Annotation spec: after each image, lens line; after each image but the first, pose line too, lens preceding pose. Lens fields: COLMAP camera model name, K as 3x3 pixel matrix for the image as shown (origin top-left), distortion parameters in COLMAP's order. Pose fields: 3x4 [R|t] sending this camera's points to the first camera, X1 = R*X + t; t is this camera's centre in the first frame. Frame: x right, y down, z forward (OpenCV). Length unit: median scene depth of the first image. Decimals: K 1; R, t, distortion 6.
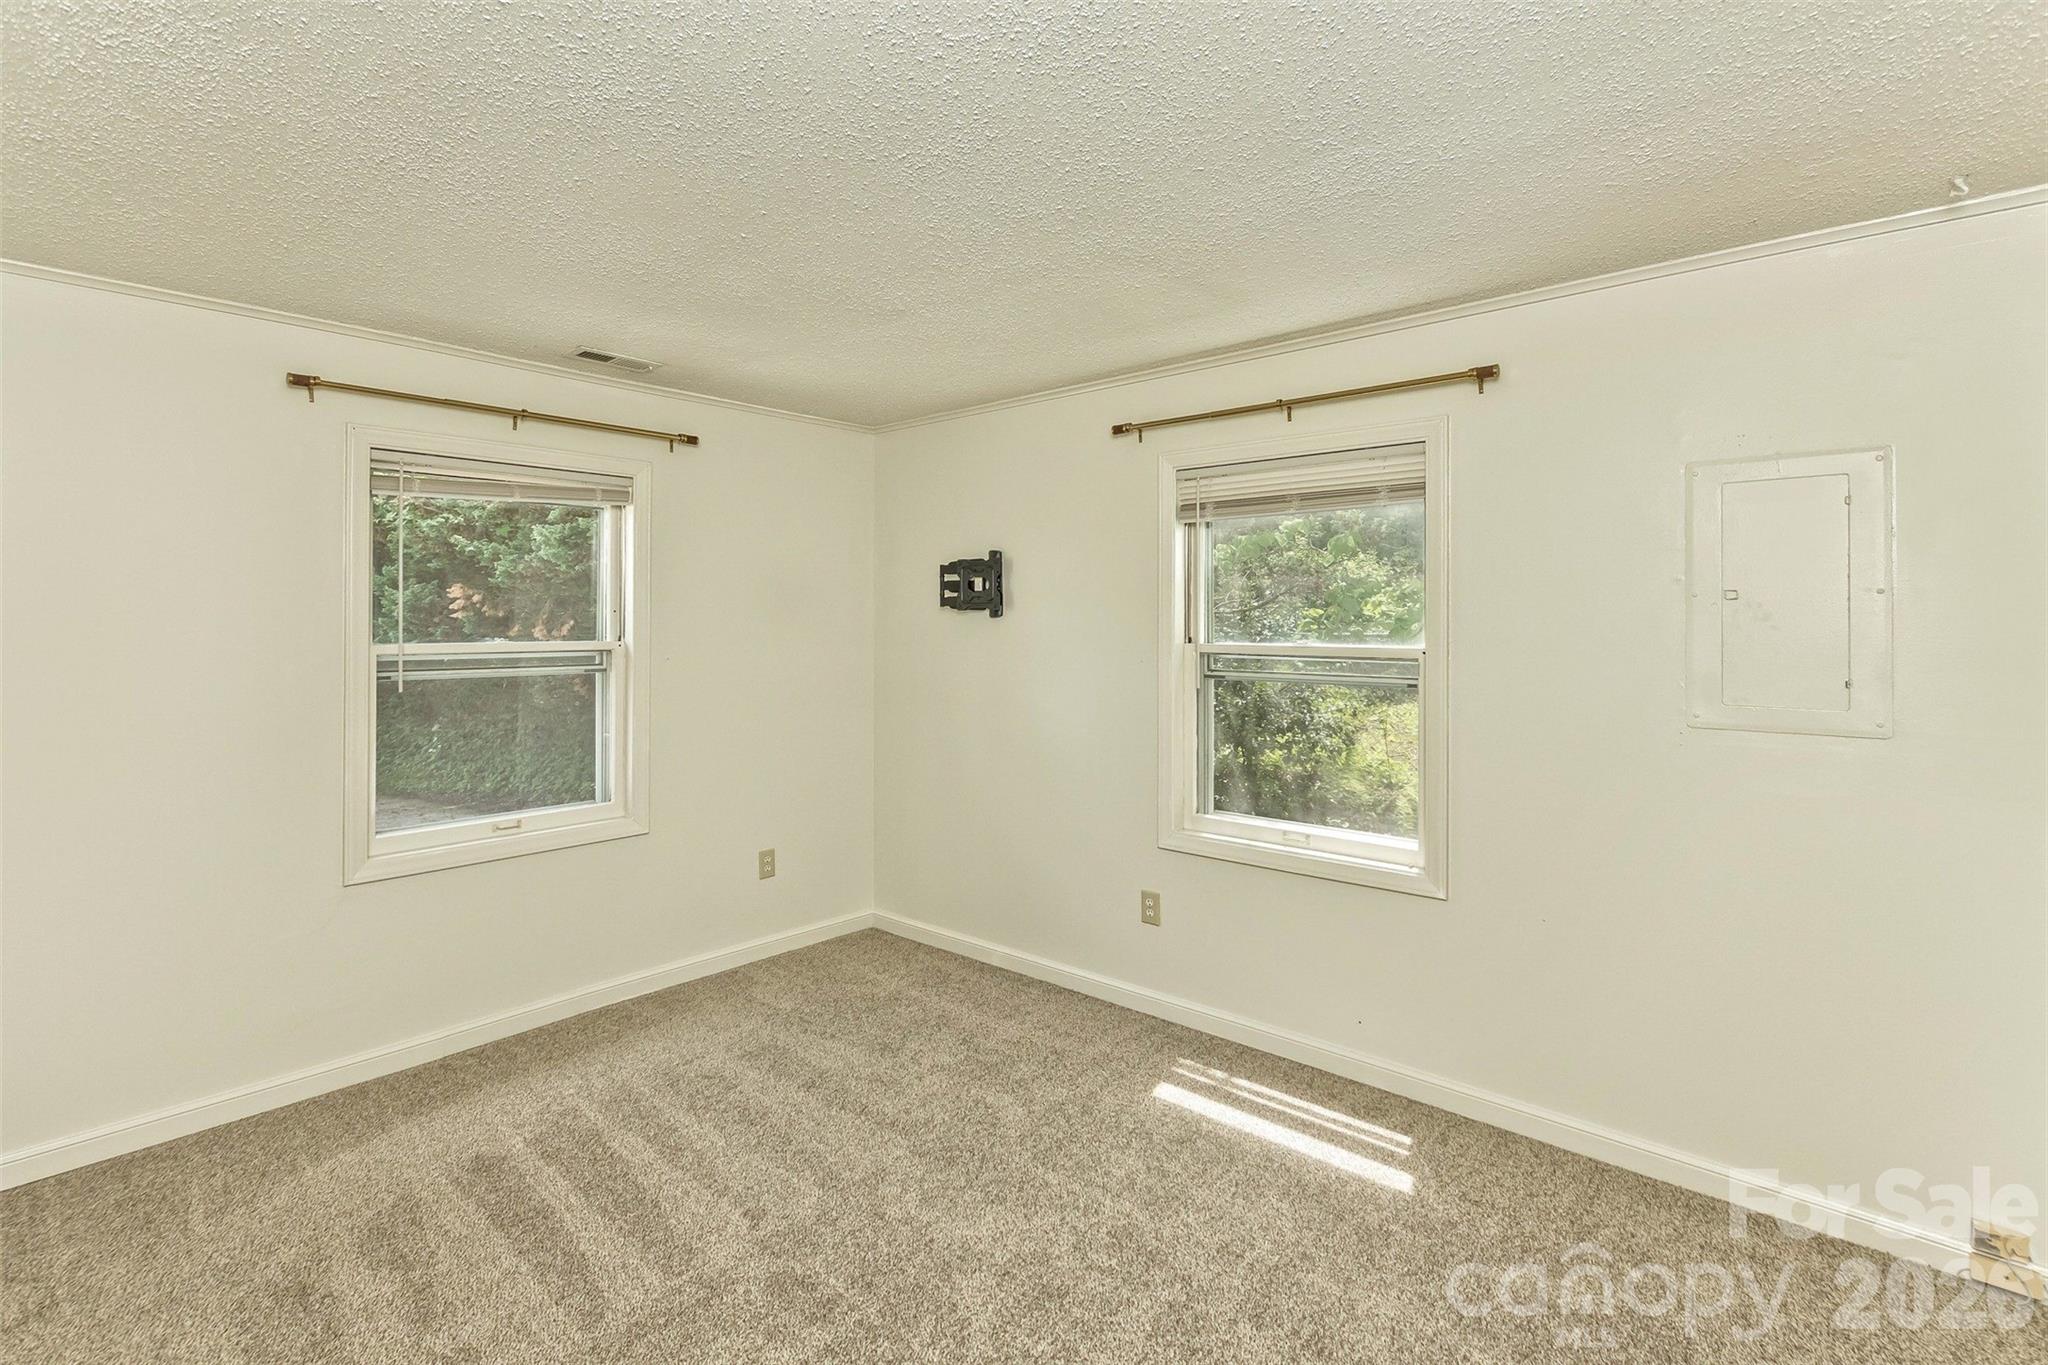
lens RADIAL K [[964.2, 0, 1023.5], [0, 964.2, 617.9], [0, 0, 1]] dist [0.001017, -0.000596]
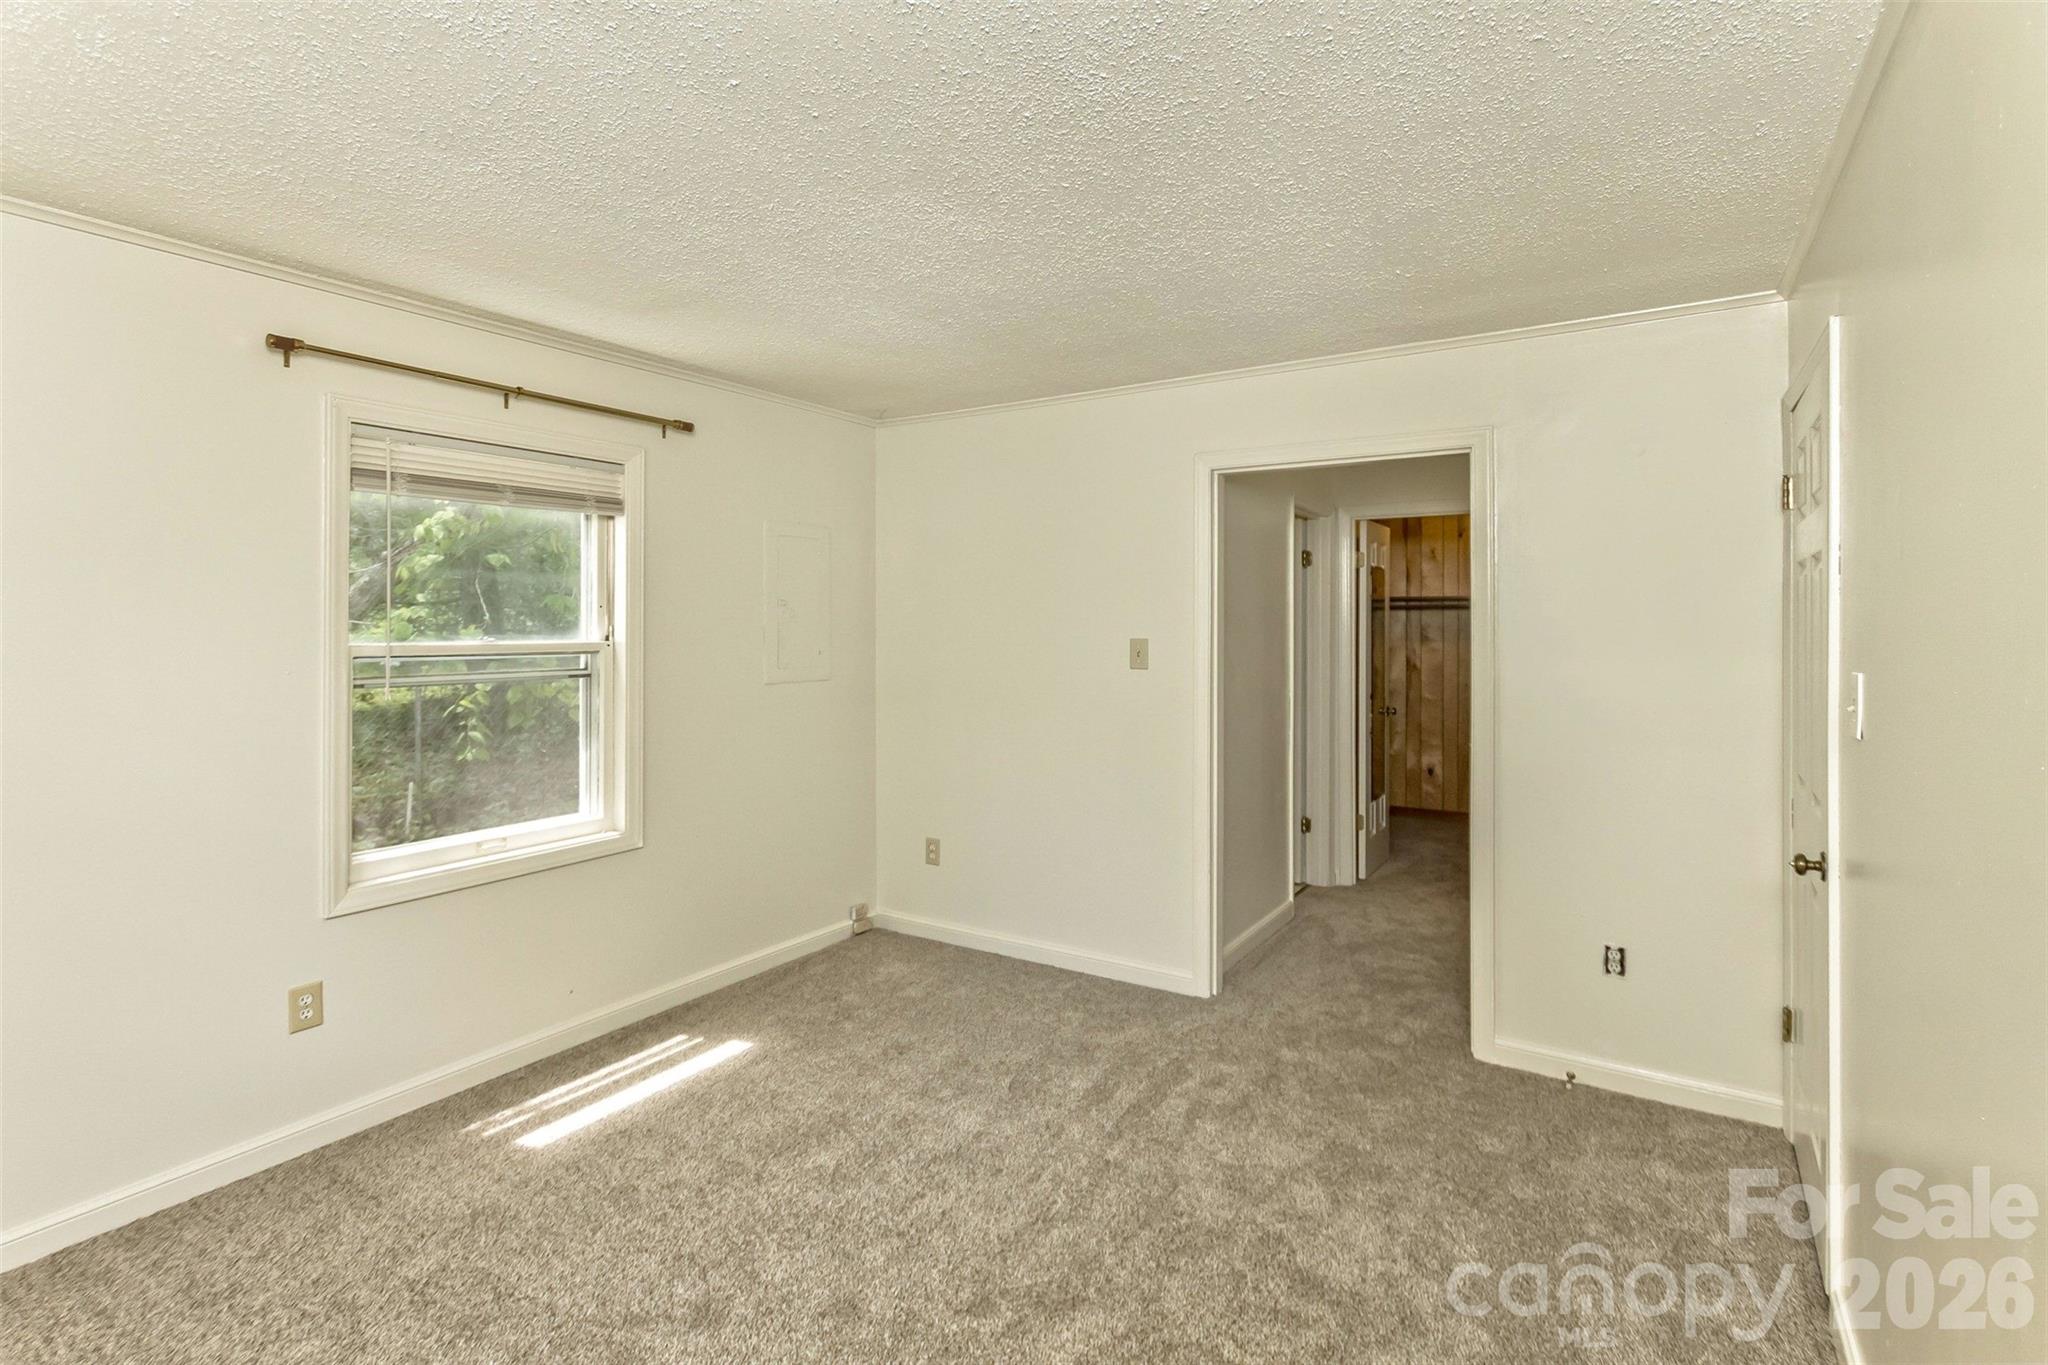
lens RADIAL K [[964.2, 0, 1023.5], [0, 964.2, 617.9], [0, 0, 1]] dist [0.001017, -0.000596]
pose [[-0.149263, -0.003147, 0.988792, -0.676554], [-0.010573, 0.999943, 0.001587, -0.003030], [-0.988741, -0.010217, -0.149288, 0.574239]]
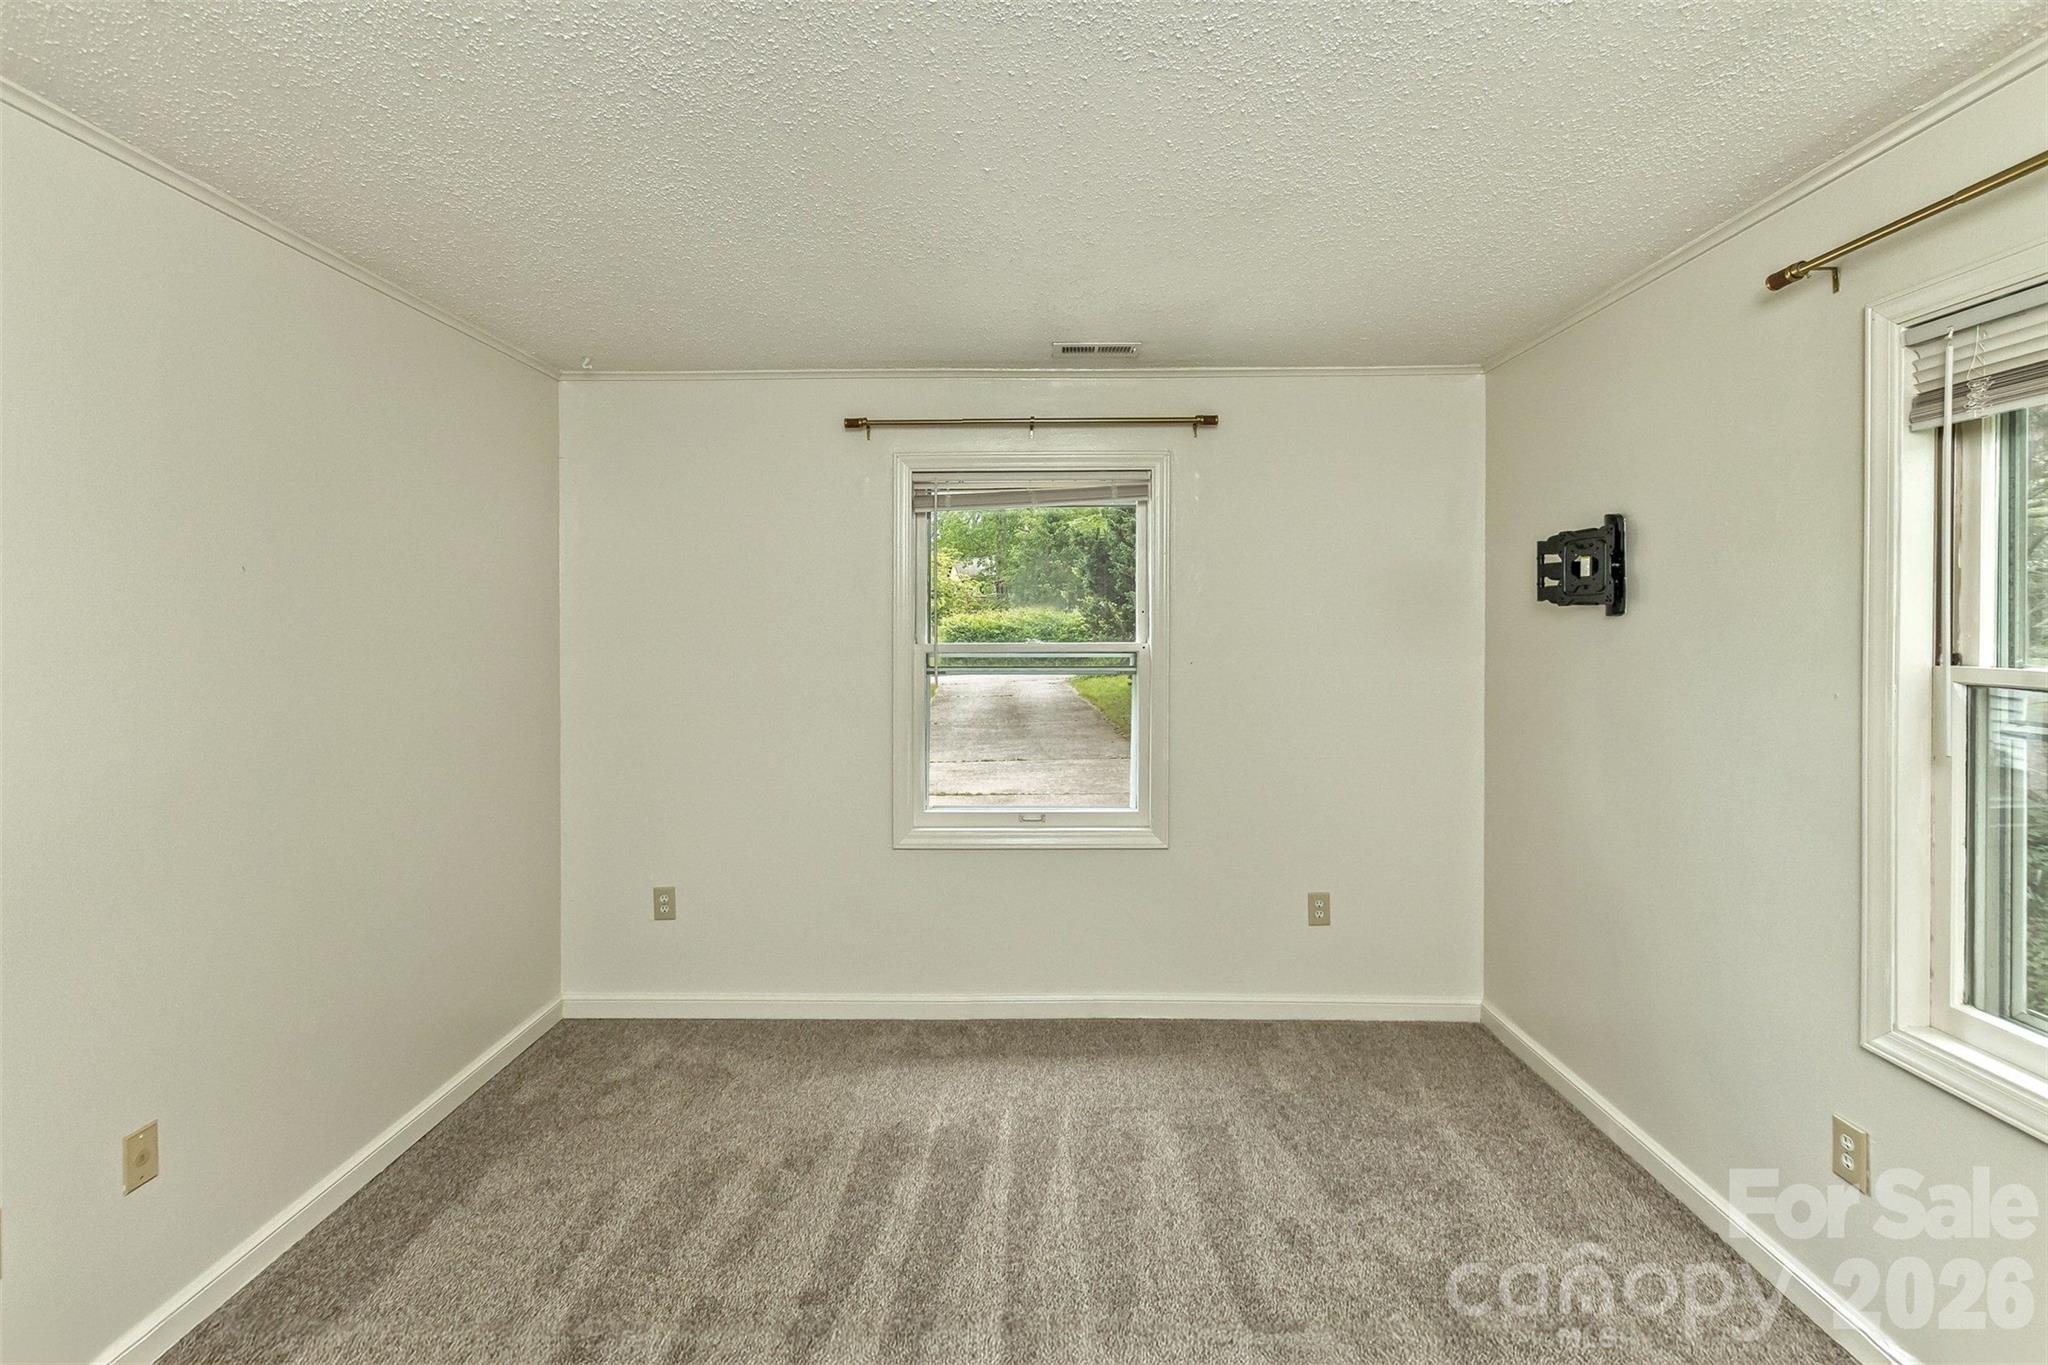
lens RADIAL K [[962.4, 0, 1021.0], [0, 962.4, 624.8], [0, 0, 1]] dist [0.002435, -0.000438]
pose [[0.647709, 0.002139, -0.761884, 0.242243], [0.005630, 0.999955, 0.007593, -0.001763], [0.761867, -0.009207, 0.647668, 0.302371]]
